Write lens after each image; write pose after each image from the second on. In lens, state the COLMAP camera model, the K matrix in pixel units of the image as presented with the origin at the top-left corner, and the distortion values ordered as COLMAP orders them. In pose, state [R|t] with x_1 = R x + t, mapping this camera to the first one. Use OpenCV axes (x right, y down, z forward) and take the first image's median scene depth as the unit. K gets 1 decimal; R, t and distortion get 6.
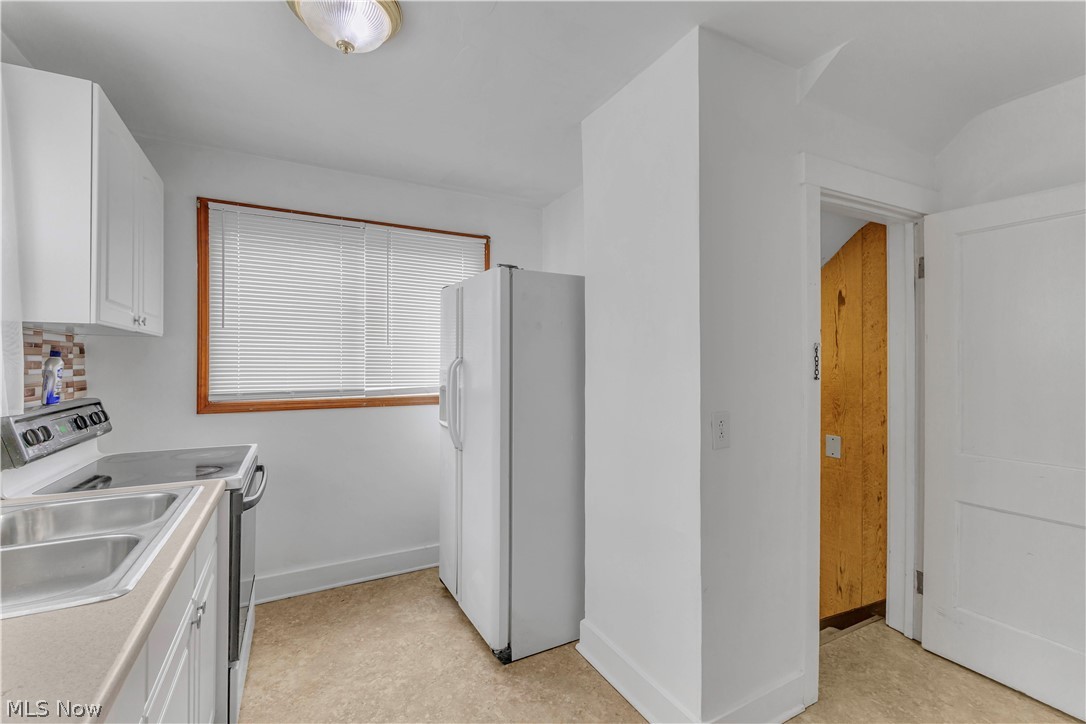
lens RADIAL K [[473.1, 0, 537.7], [0, 473.1, 359.3], [0, 0, 1]] dist [-0.002155, -0.000291]
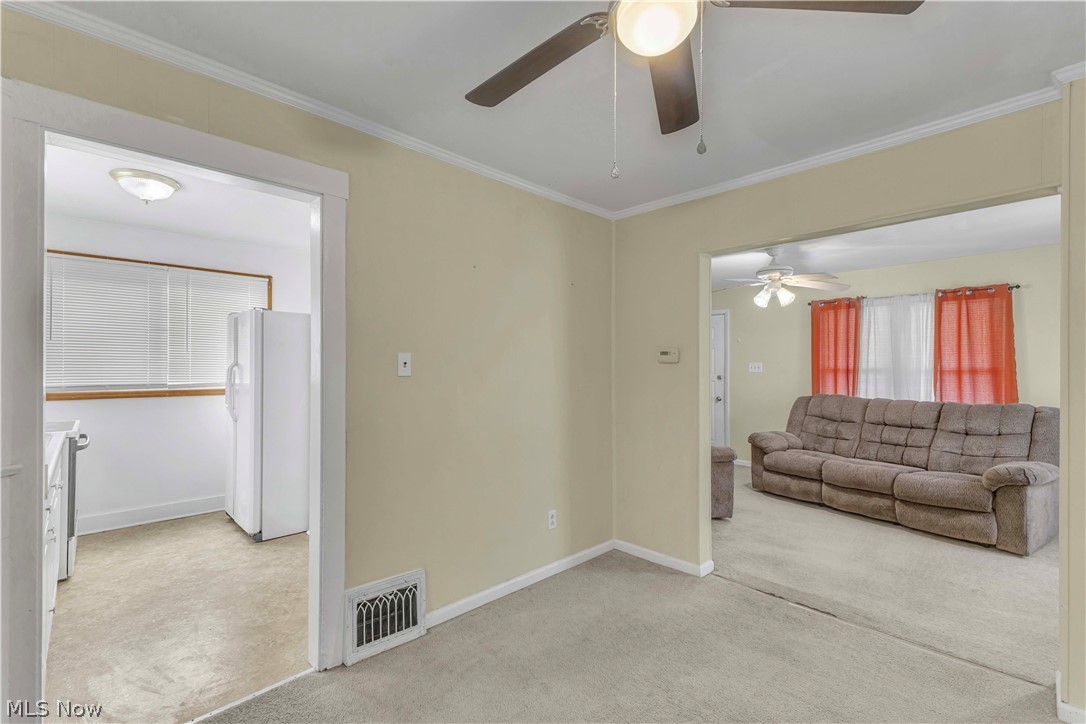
lens RADIAL K [[499.3, 0, 541.3], [0, 499.3, 364.8], [0, 0, 1]] dist [0.000500, -0.000056]
pose [[0.966886, 0.005928, 0.255139, 0.384196], [-0.006730, 0.999975, 0.002272, -0.005132], [-0.255119, -0.003913, 0.966902, -0.838705]]
